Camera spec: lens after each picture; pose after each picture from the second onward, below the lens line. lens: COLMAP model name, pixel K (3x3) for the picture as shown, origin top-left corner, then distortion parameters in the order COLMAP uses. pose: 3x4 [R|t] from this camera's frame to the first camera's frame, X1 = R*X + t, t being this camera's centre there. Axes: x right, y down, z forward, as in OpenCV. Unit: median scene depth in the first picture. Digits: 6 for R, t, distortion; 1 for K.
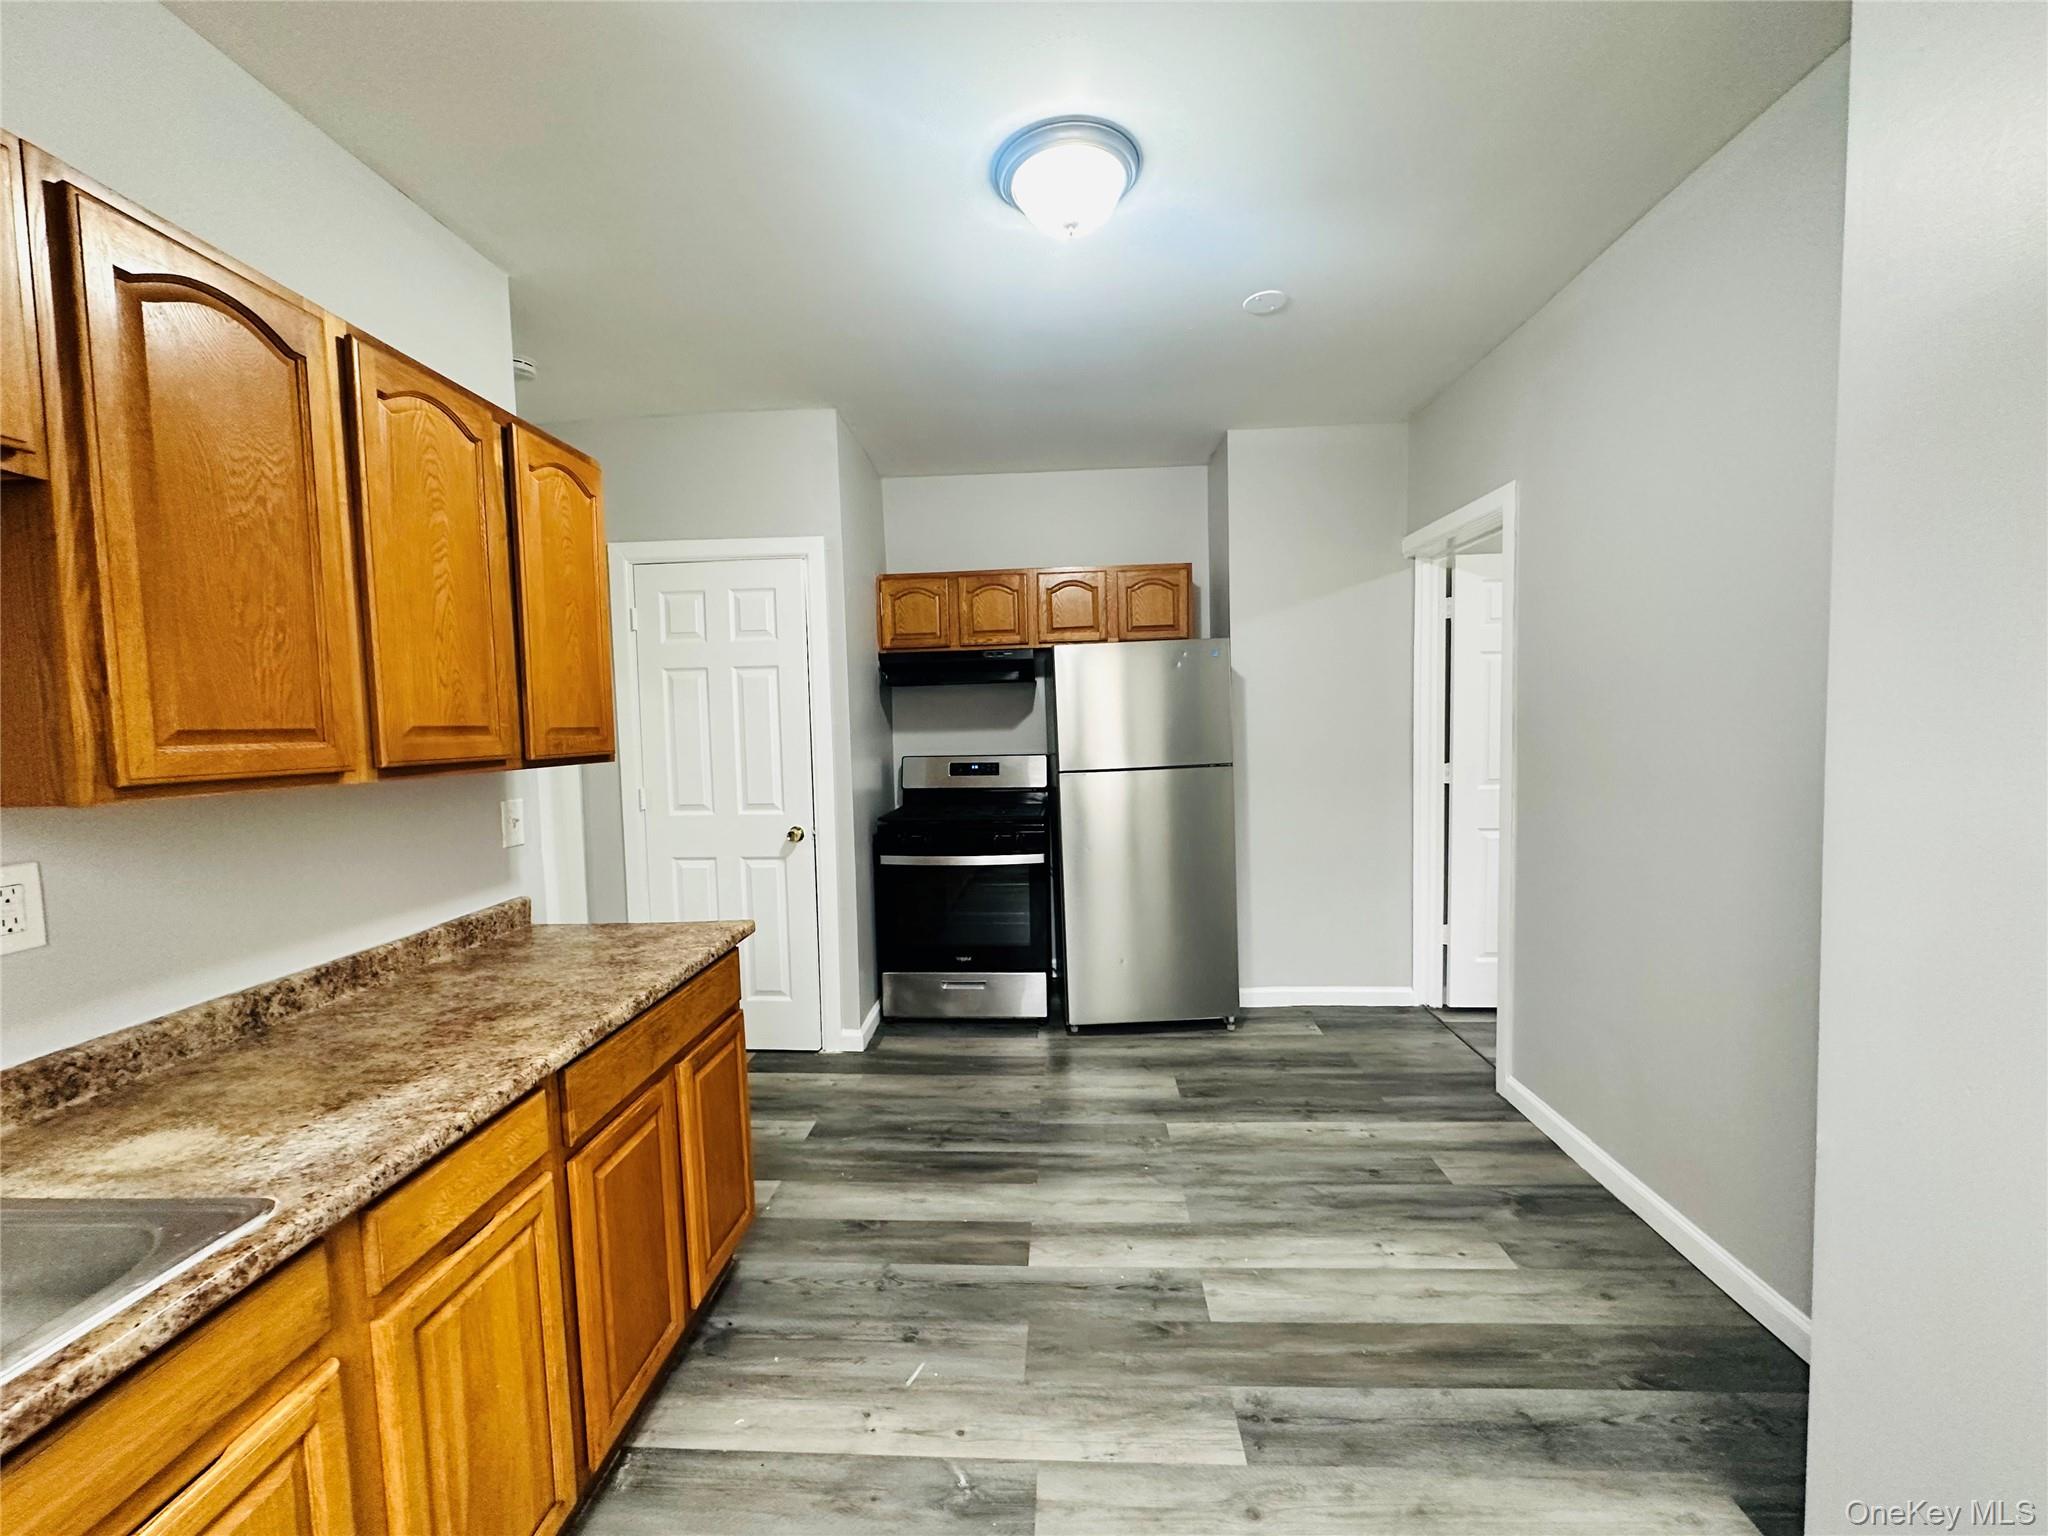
lens RADIAL K [[811.3, 0, 1022.3], [0, 811.3, 767.2], [0, 0, 1]] dist [-0.003242, 0.000821]
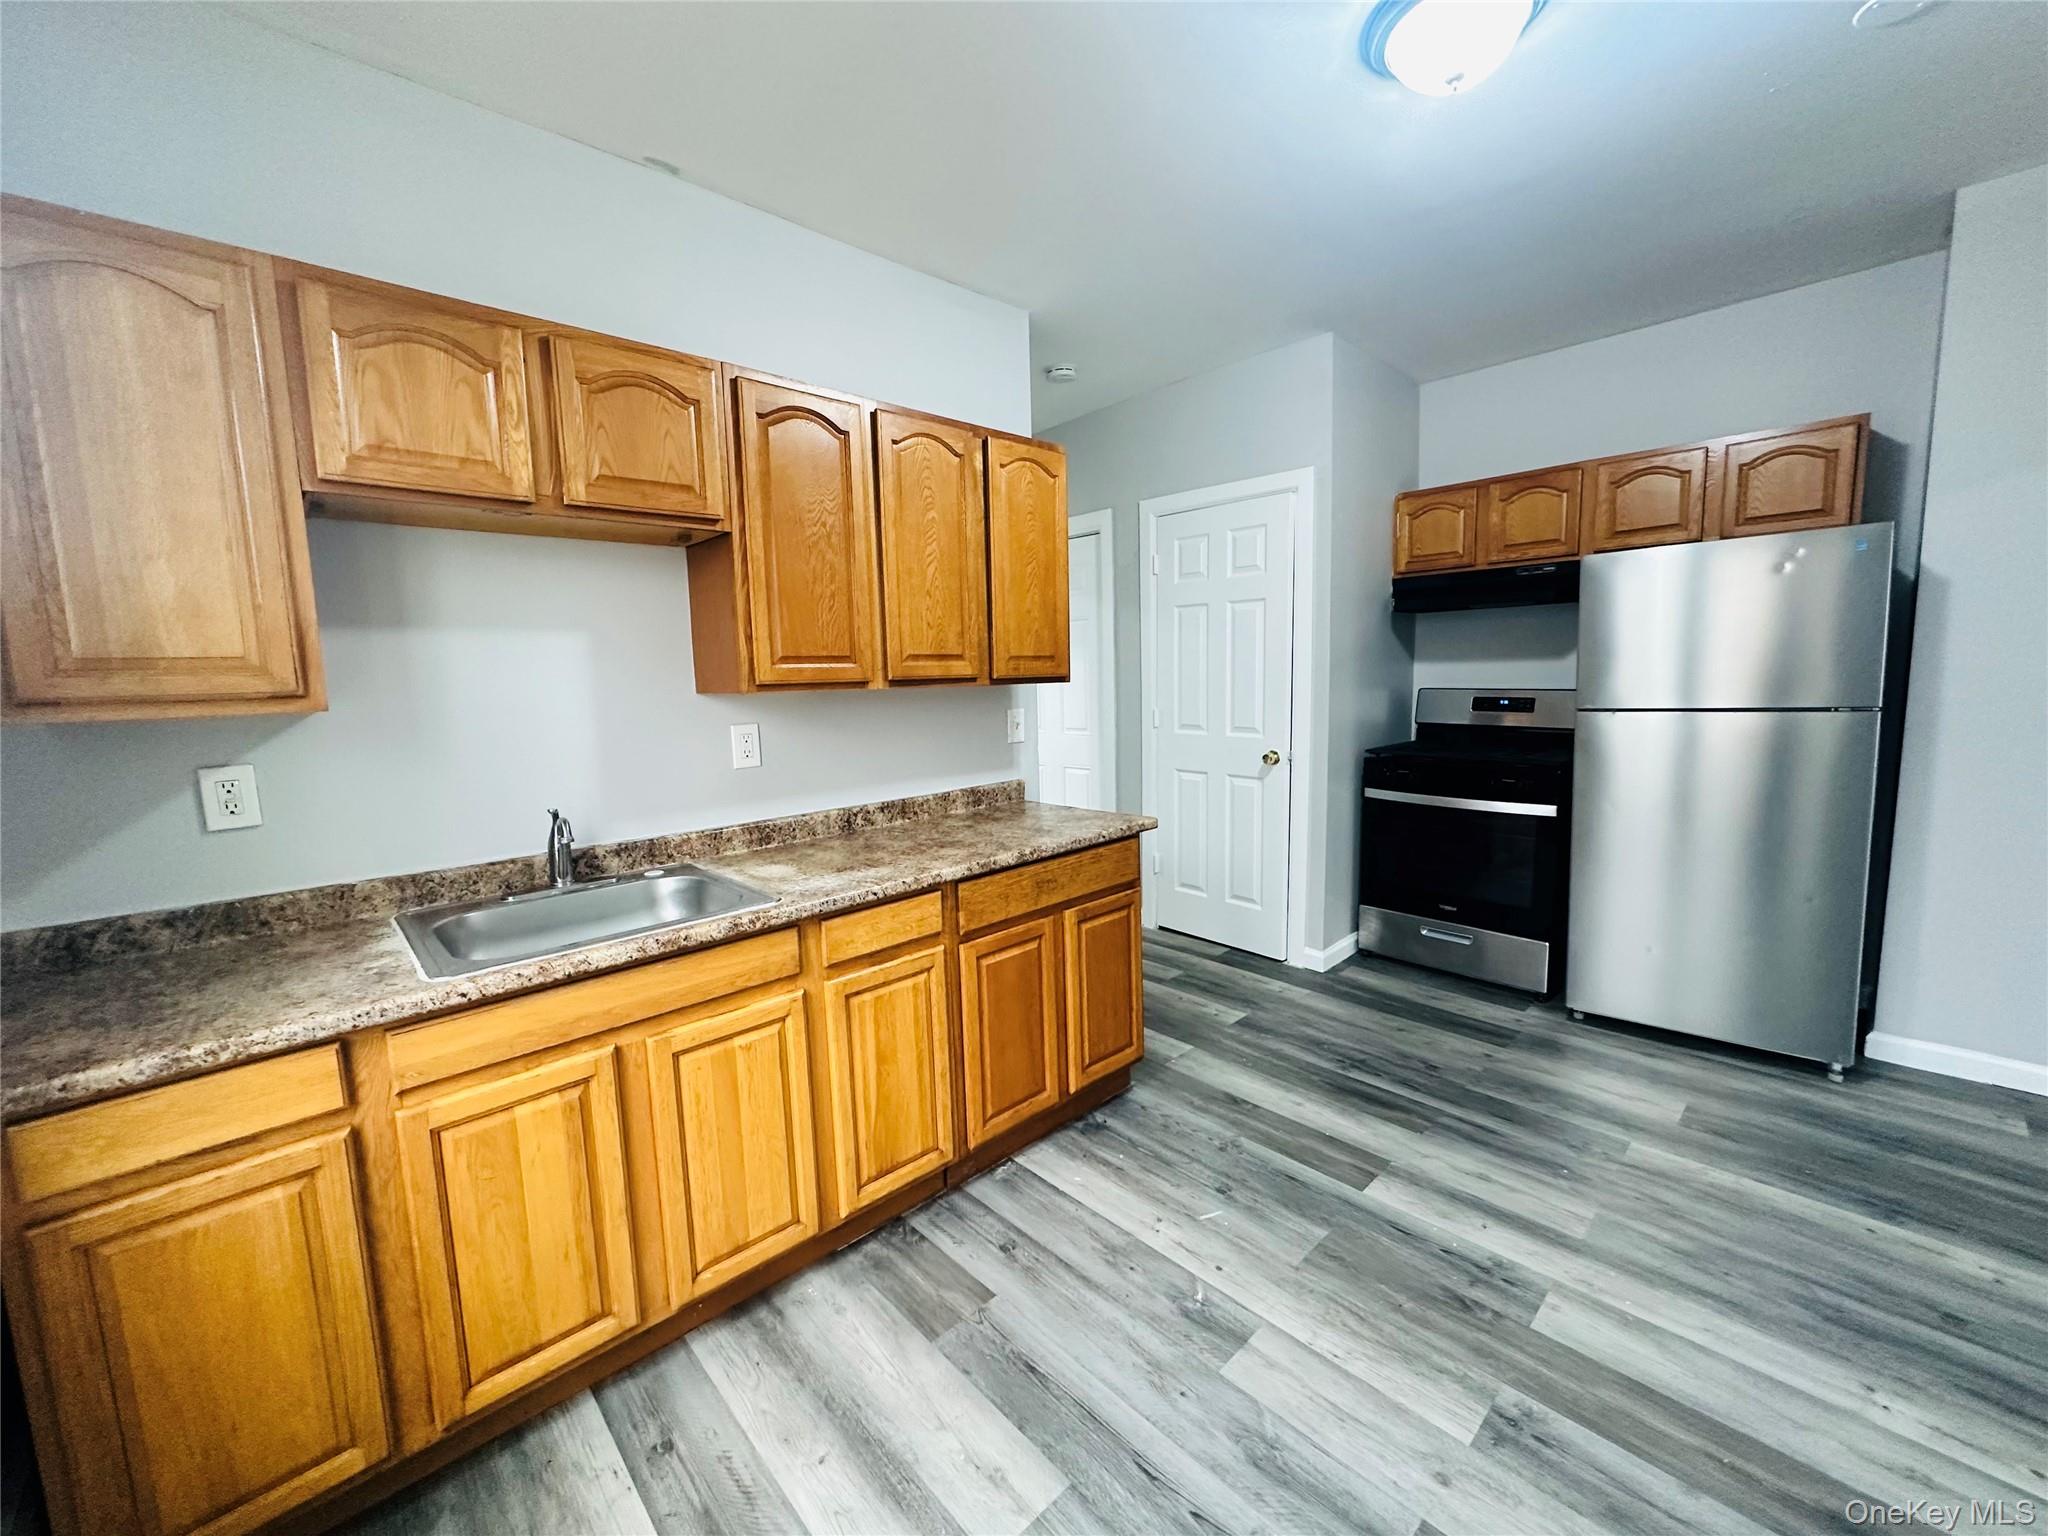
lens RADIAL K [[811.3, 0, 1022.8], [0, 811.3, 767.7], [0, 0, 1]] dist [-0.003242, 0.000821]
pose [[0.722995, 0.090745, -0.684868, 0.384101], [-0.033201, 0.994754, 0.096757, 0.006719], [0.690055, -0.047216, 0.722215, 0.003759]]
